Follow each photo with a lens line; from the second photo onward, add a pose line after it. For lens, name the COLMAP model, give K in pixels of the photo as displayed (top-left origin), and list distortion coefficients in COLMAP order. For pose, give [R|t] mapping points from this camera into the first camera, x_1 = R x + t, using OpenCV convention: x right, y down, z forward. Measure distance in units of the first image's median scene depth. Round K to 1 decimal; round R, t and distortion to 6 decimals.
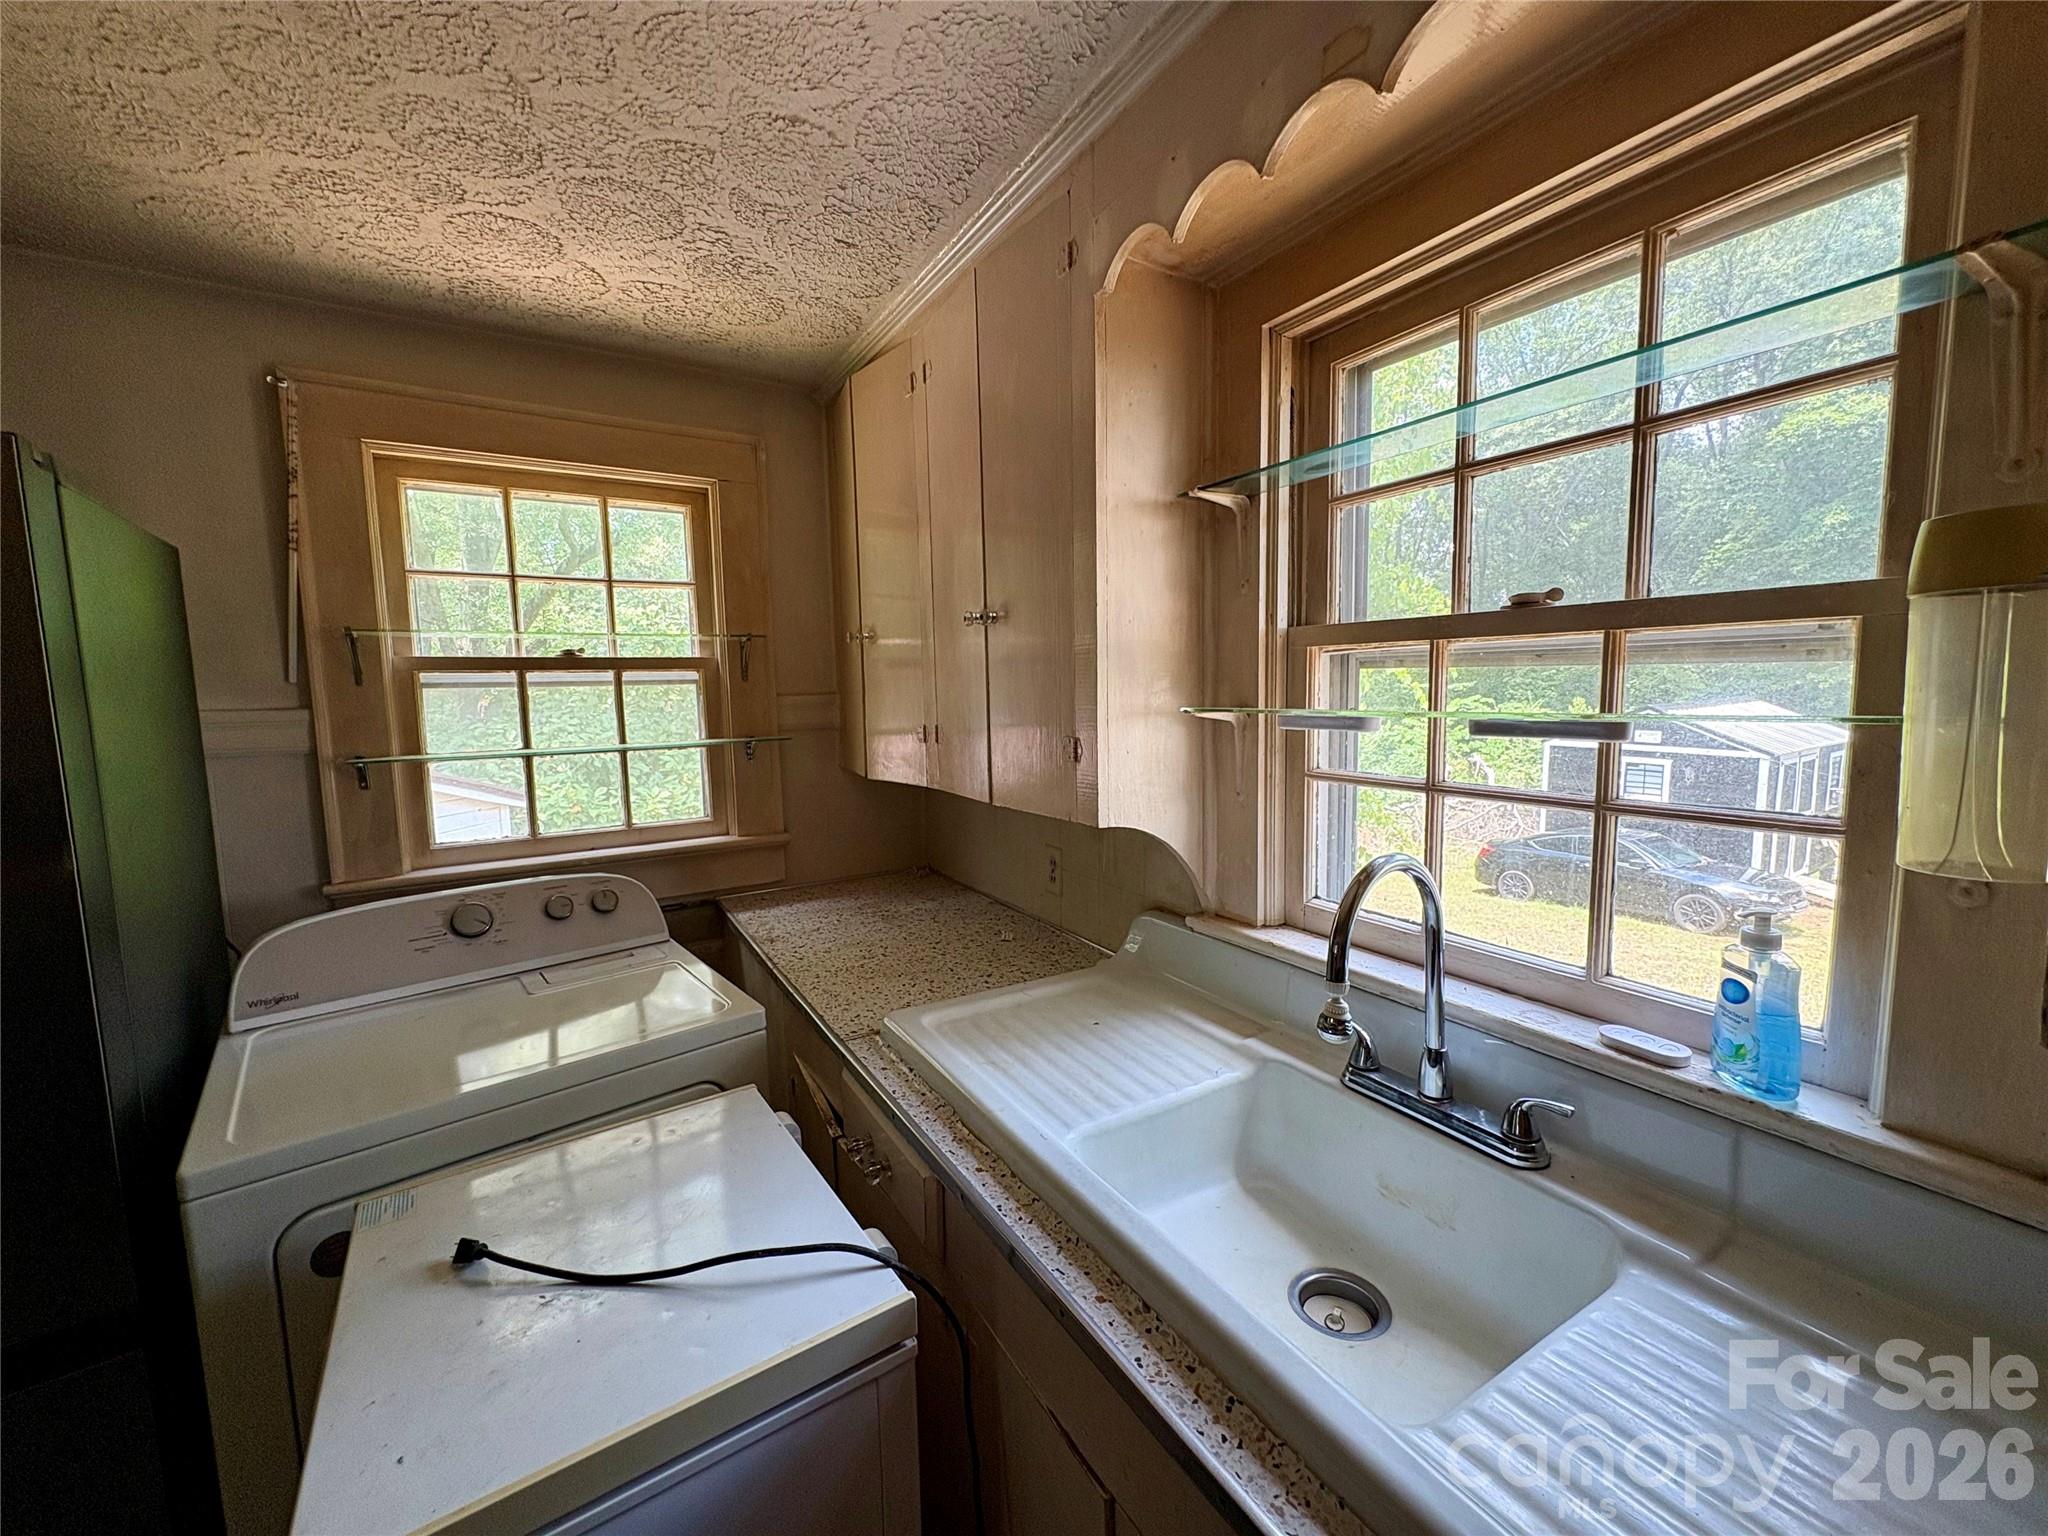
lens RADIAL K [[815.9, 0, 1025.7], [0, 815.9, 766.9], [0, 0, 1]] dist [-0.000632, 0.000084]
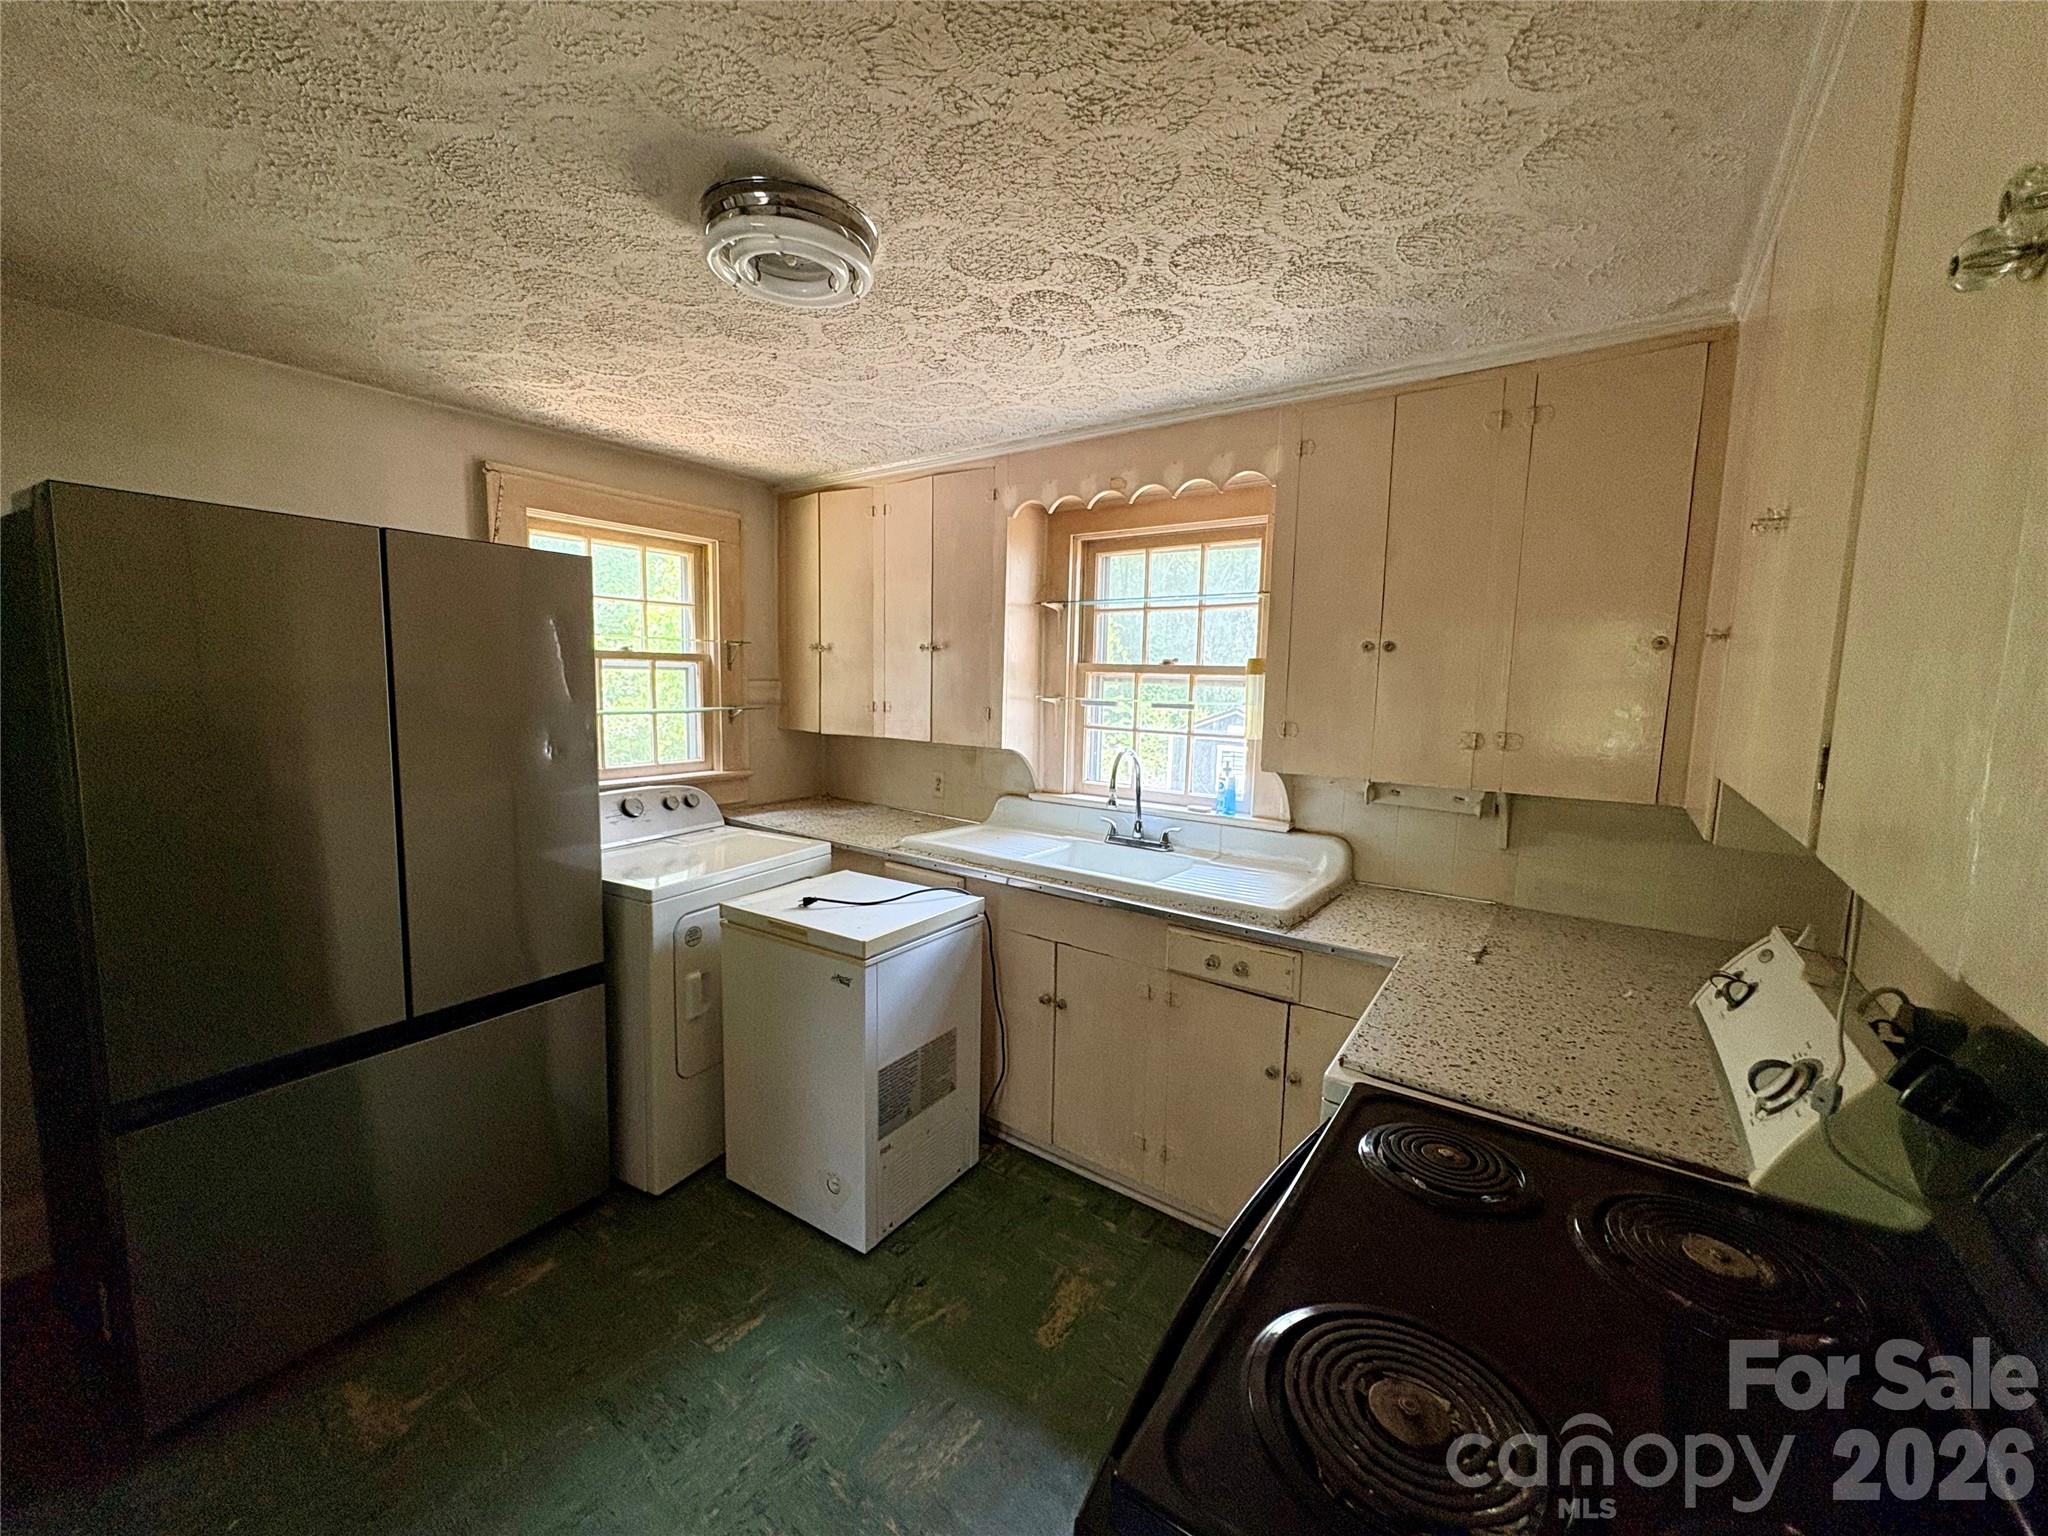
lens RADIAL K [[815.9, 0, 1025.7], [0, 815.9, 766.9], [0, 0, 1]] dist [-0.000632, 0.000084]
pose [[0.923569, -0.001159, 0.383430, -0.684518], [-0.003057, 0.999941, 0.010387, 0.098622], [-0.383420, -0.010765, 0.923511, -1.057318]]
